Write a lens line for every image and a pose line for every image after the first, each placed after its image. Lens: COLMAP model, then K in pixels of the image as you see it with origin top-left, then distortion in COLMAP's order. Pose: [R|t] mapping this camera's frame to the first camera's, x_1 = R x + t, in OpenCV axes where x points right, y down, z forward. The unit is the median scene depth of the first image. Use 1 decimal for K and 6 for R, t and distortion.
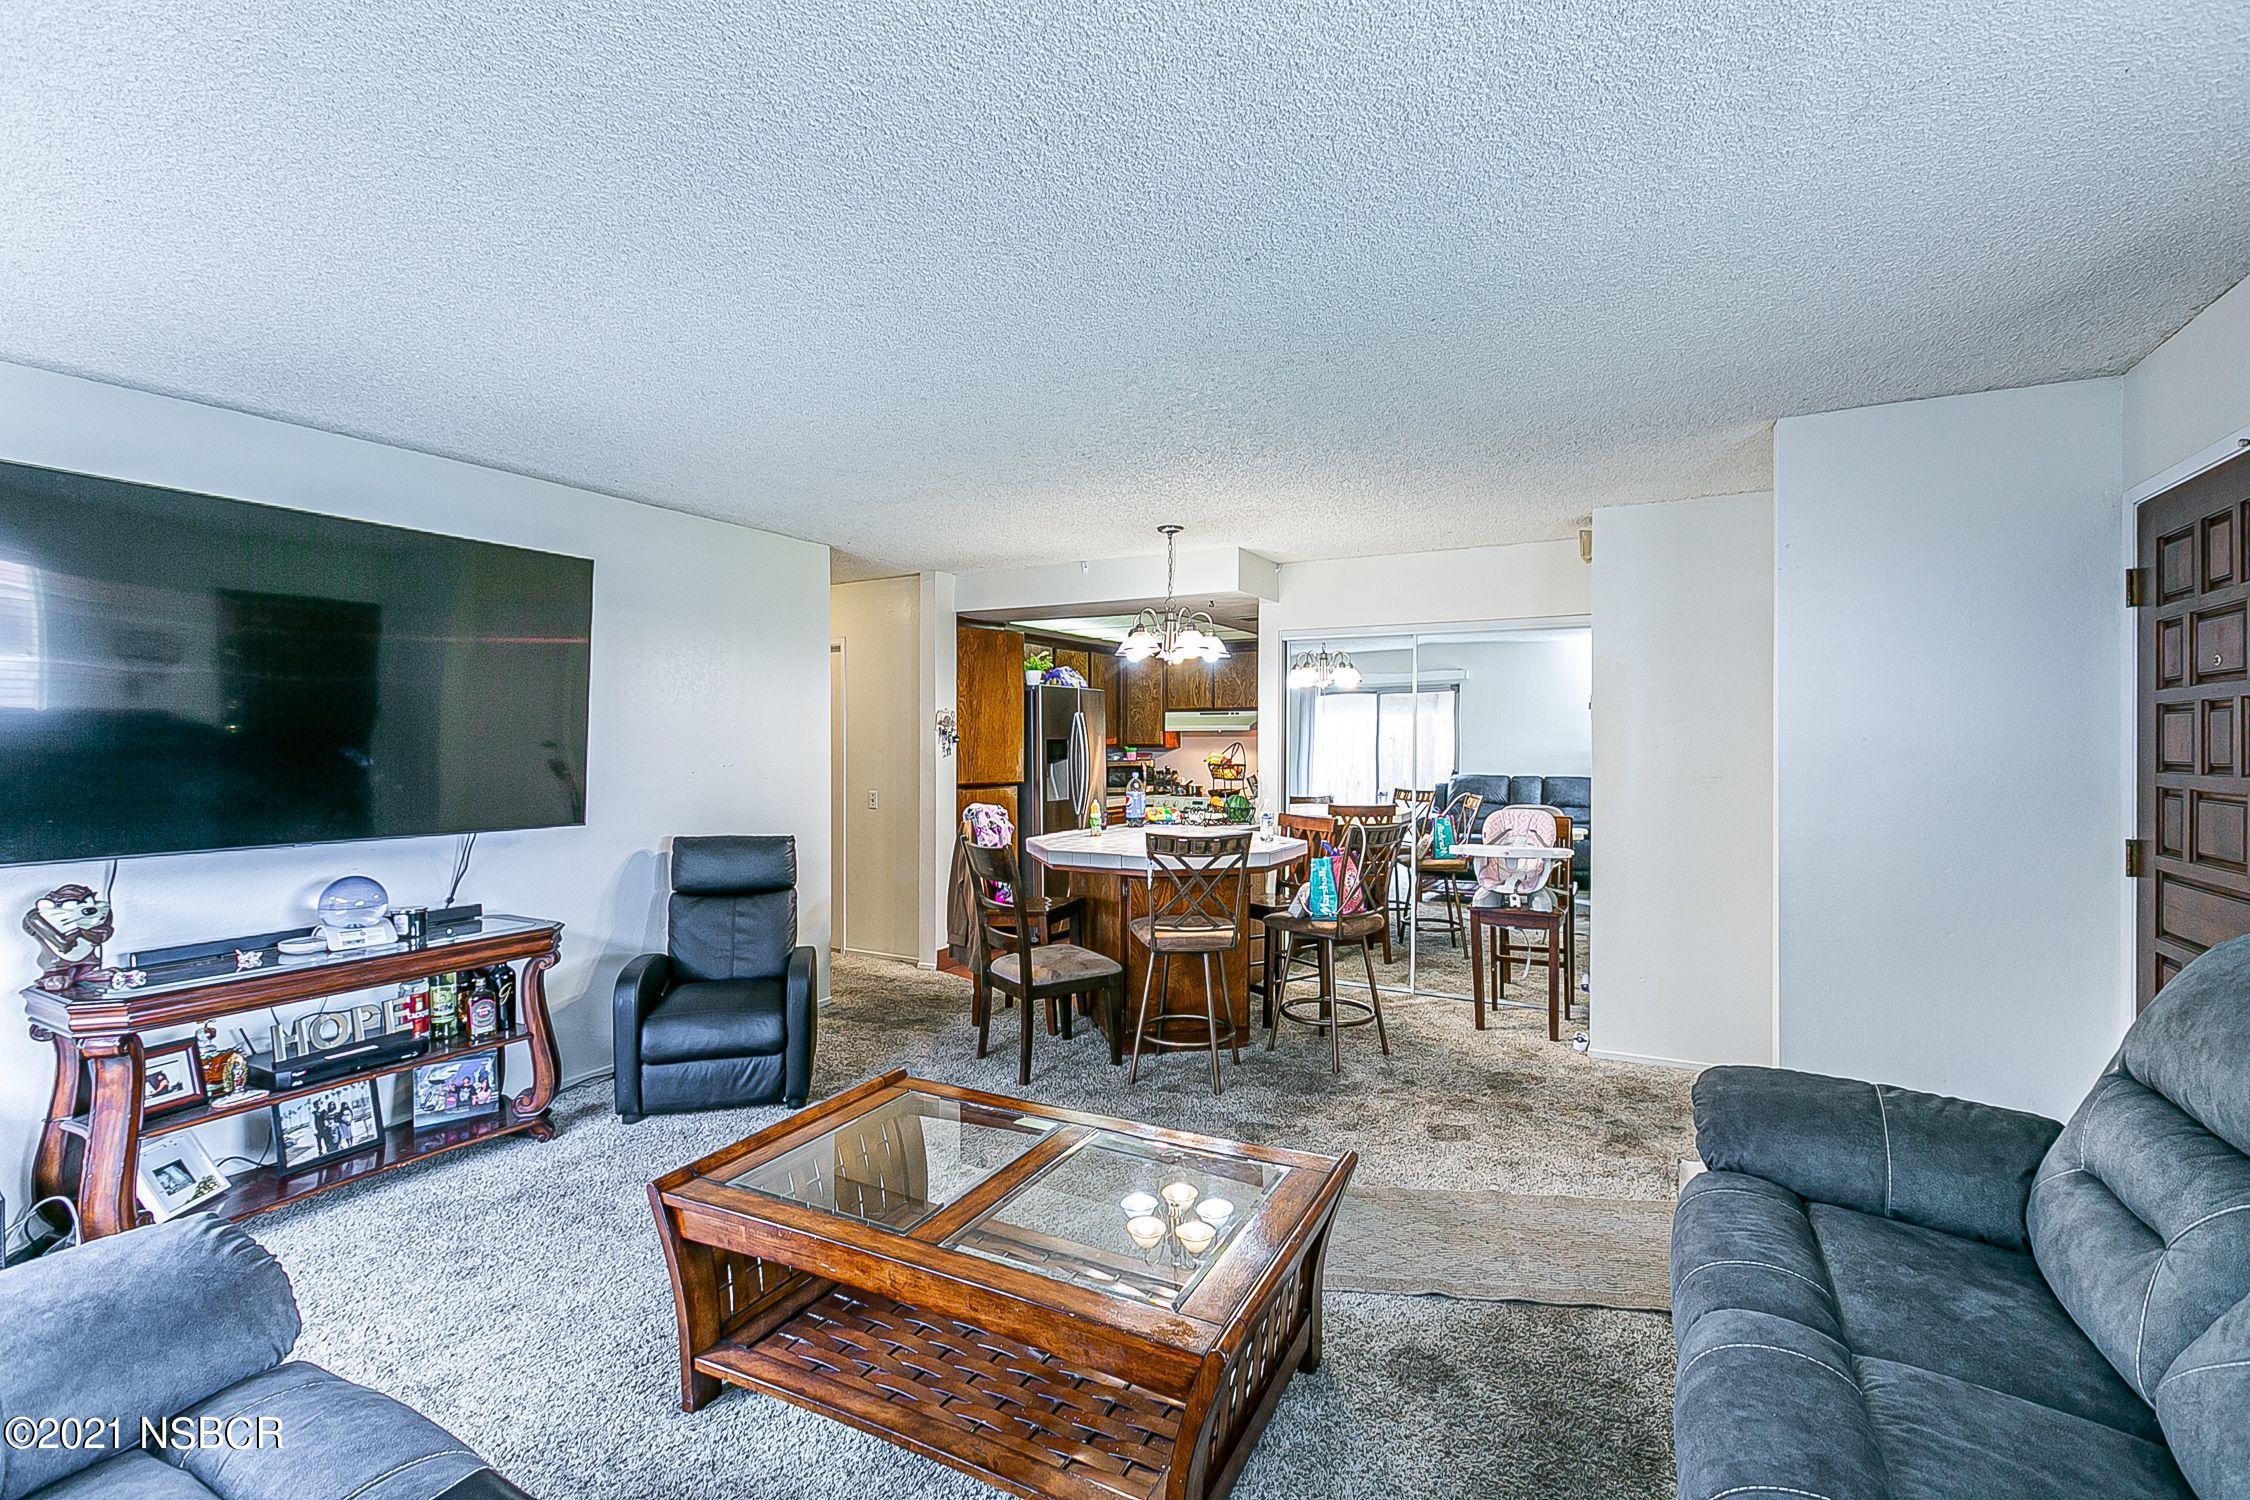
lens RADIAL K [[1002.0, 0, 1116.8], [0, 1002.0, 744.9], [0, 0, 1]] dist [0.004353, 0.001369]
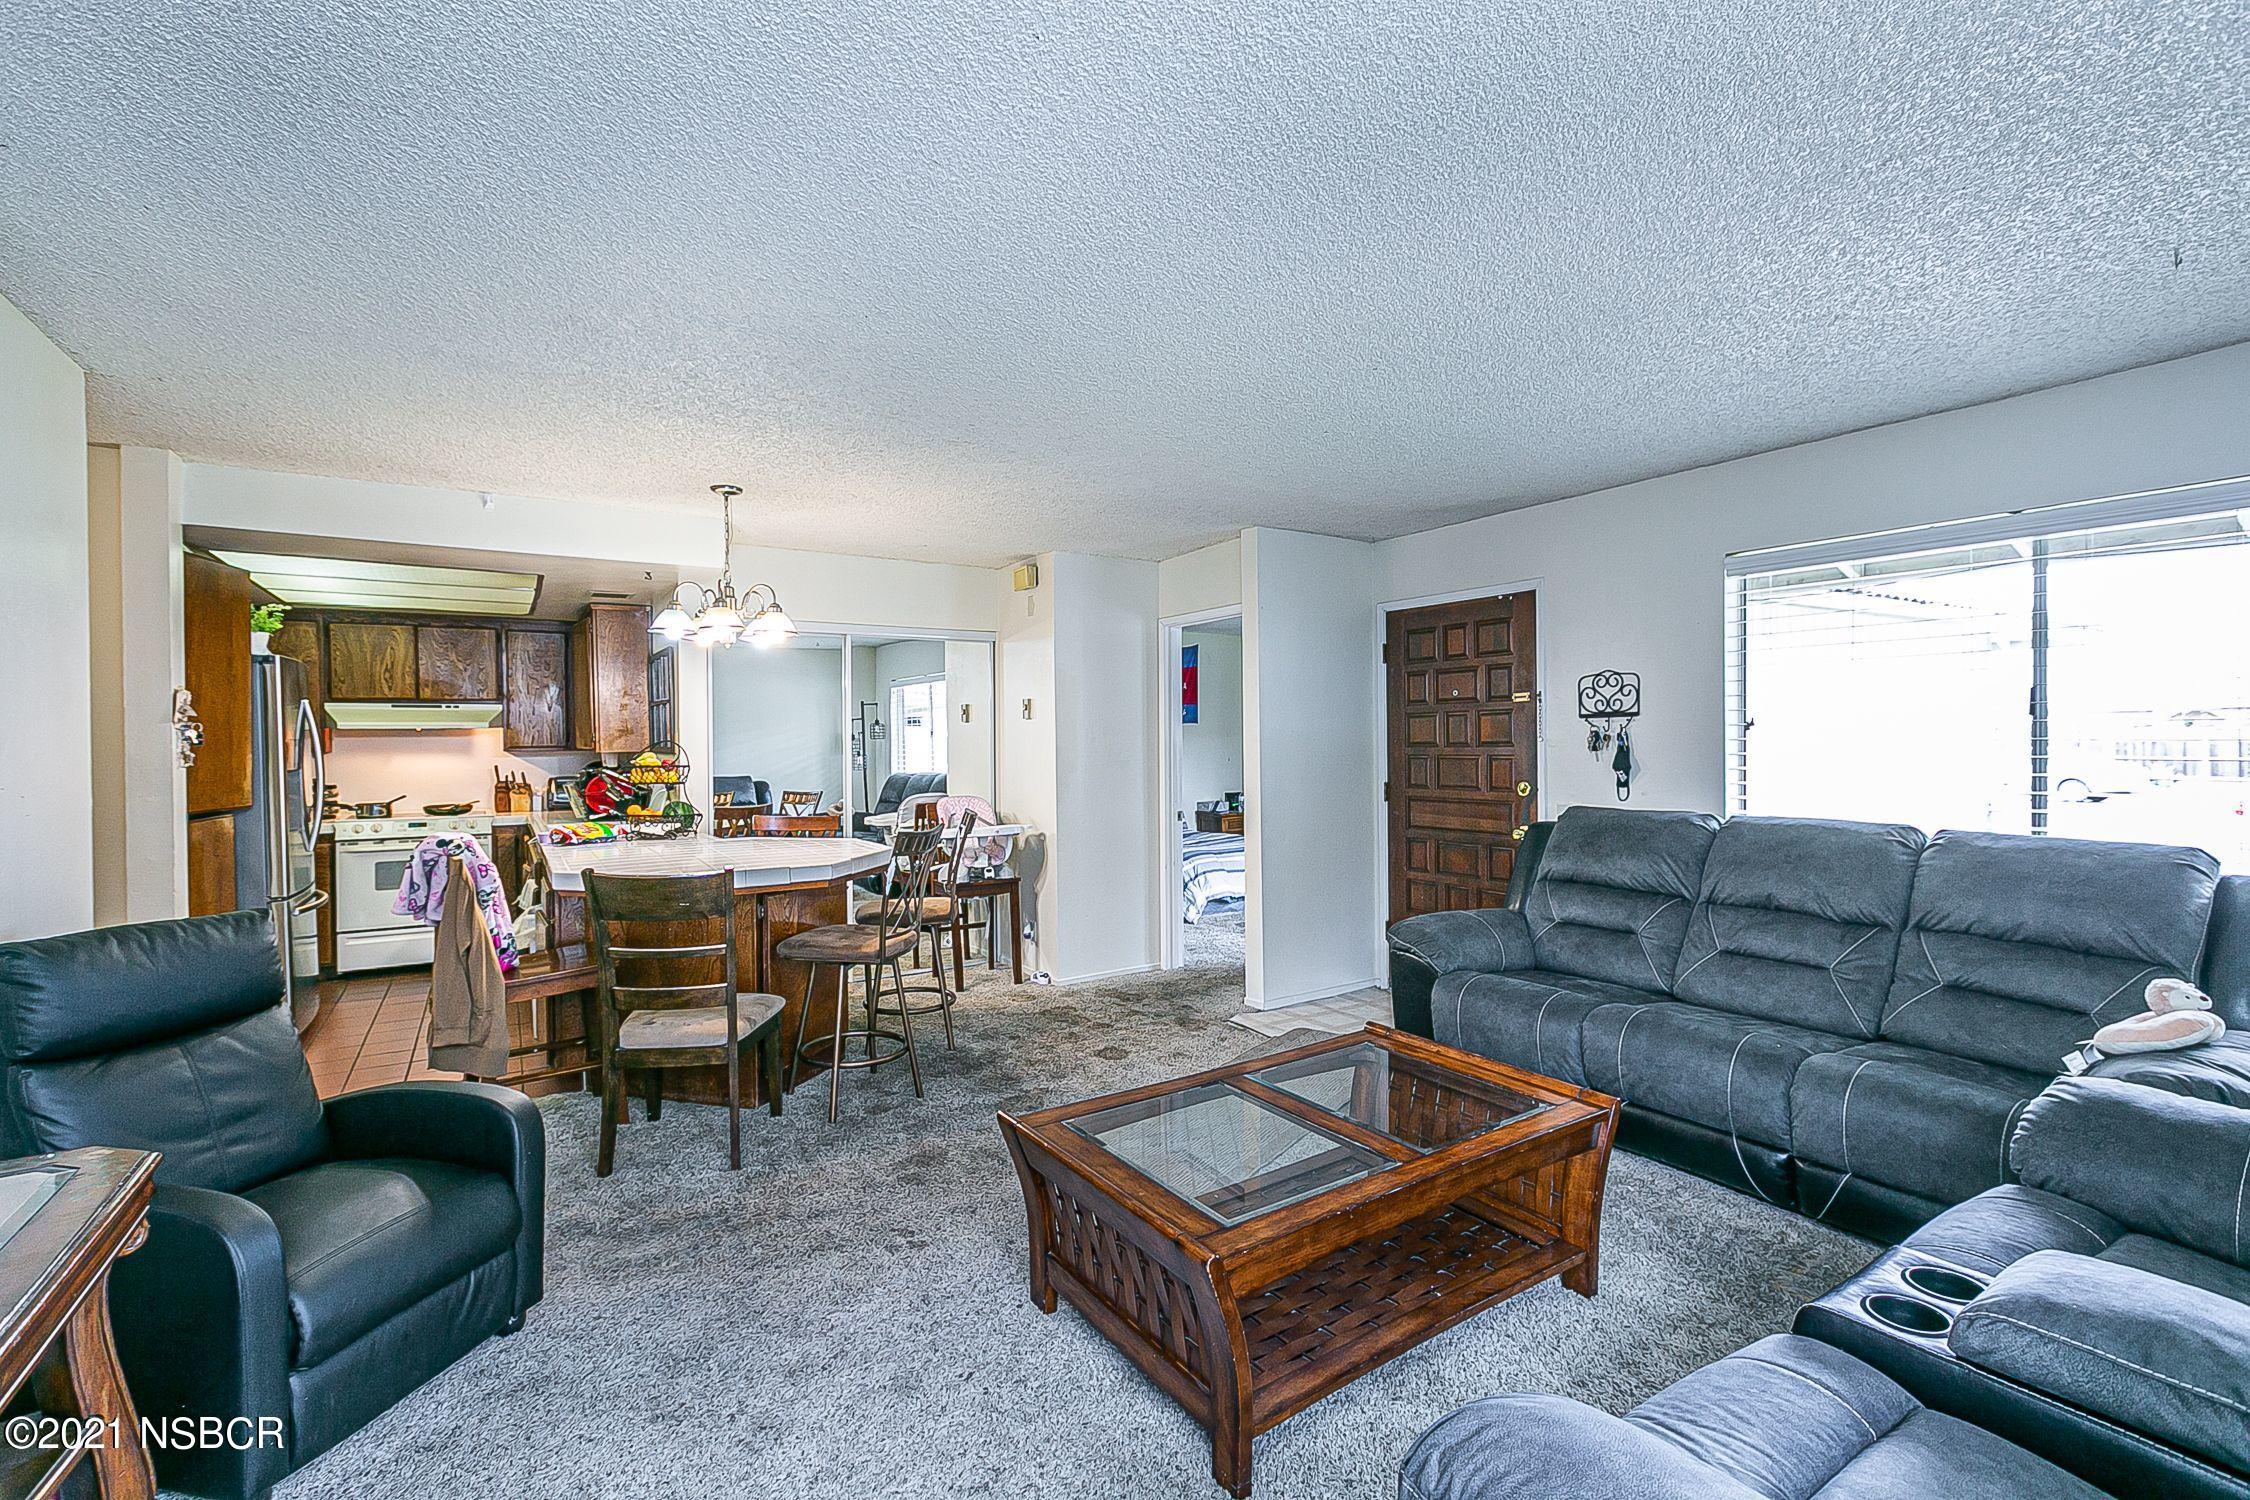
lens RADIAL K [[1002.0, 0, 1127.3], [0, 1002.0, 747.5], [0, 0, 1]] dist [0.004353, 0.001369]
pose [[0.476538, -0.011360, 0.879080, -0.678146], [0.012900, 0.999899, 0.005928, 0.005087], [-0.879059, 0.008515, 0.476637, 0.367764]]
